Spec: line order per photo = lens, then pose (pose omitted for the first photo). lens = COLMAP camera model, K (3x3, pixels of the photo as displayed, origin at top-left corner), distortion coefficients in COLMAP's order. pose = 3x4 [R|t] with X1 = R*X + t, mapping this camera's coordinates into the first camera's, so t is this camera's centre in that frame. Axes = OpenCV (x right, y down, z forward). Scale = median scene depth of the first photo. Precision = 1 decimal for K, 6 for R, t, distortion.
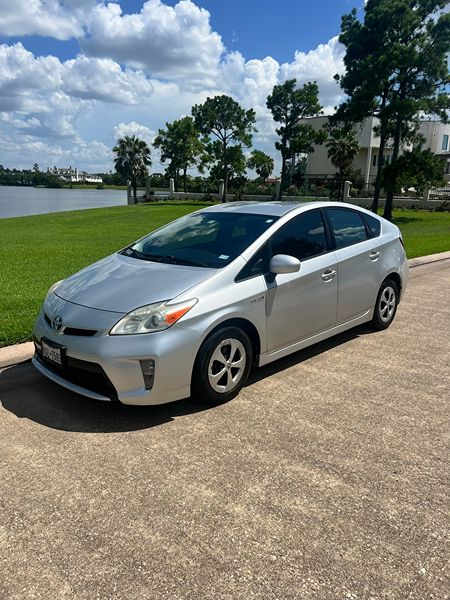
lens RADIAL K [[440.6, 0, 225.0], [0, 440.6, 300.0], [0, 0, 1]] dist [0.058268, -0.084248]
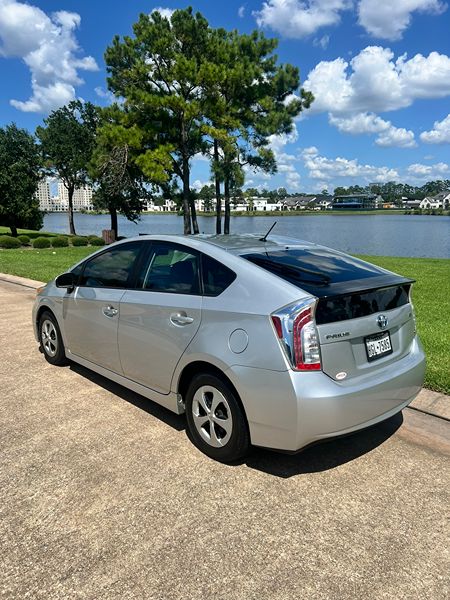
lens RADIAL K [[440.6, 0, 225.0], [0, 440.6, 300.0], [0, 0, 1]] dist [0.058268, -0.084248]
pose [[-0.045285, 0.172317, -0.984000, 0.097539], [-0.236494, 0.955161, 0.178150, -0.026033], [0.970577, 0.240778, -0.002503, 0.106649]]
